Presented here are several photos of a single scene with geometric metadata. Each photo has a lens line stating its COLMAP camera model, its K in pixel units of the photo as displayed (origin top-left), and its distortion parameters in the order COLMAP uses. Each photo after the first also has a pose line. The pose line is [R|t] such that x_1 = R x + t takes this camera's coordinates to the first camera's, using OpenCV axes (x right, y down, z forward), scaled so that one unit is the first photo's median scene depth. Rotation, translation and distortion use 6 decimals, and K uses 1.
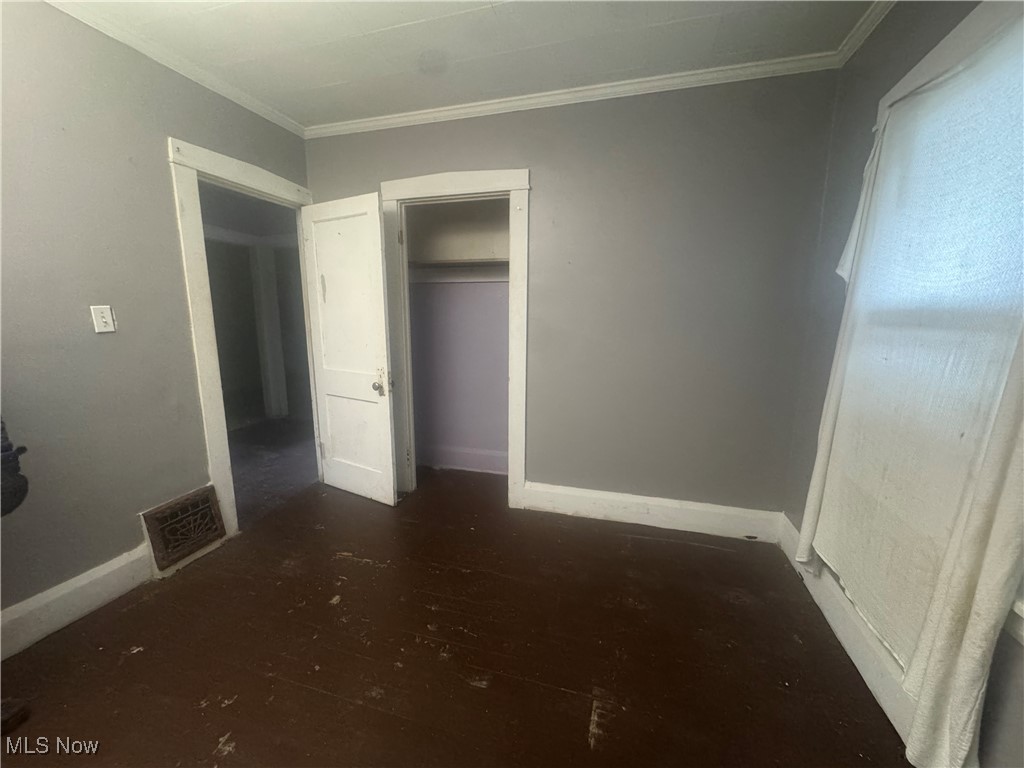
lens RADIAL K [[408.6, 0, 510.0], [0, 408.6, 383.5], [0, 0, 1]] dist [0.000839, 0.000151]
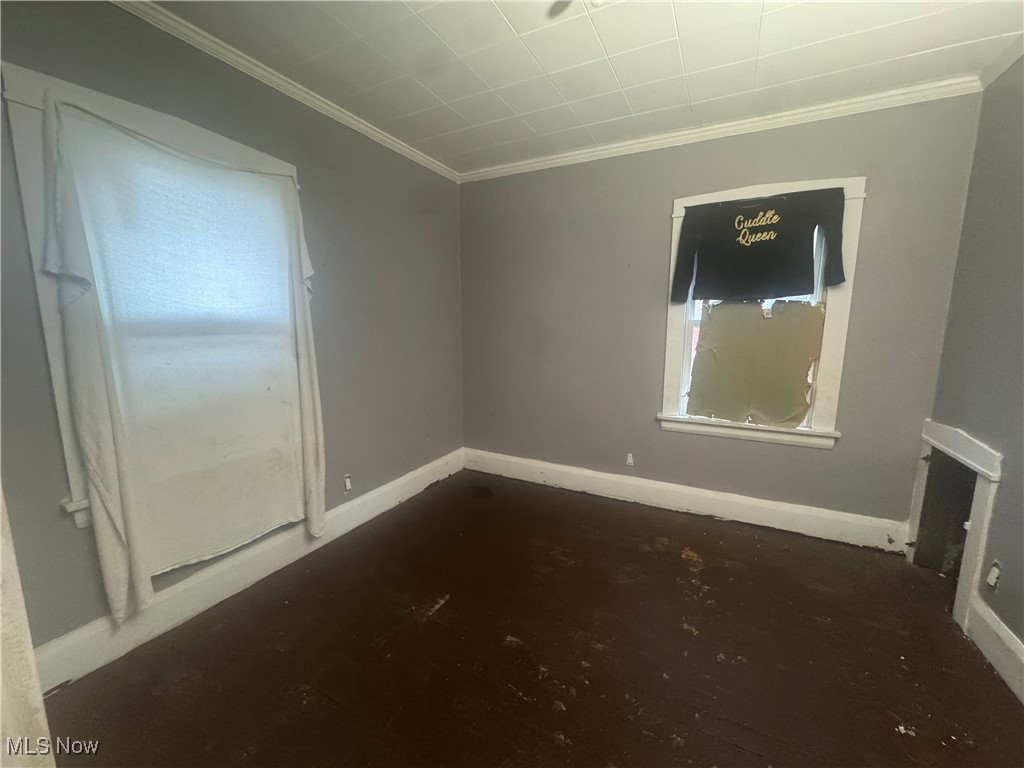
lens RADIAL K [[408.6, 0, 511.5], [0, 408.6, 384.3], [0, 0, 1]] dist [0.000839, 0.000151]
pose [[-0.981594, -0.038614, 0.187034, -0.272791], [0.022335, 0.949415, 0.313230, -0.351023], [-0.189668, 0.311642, -0.931078, 1.926908]]
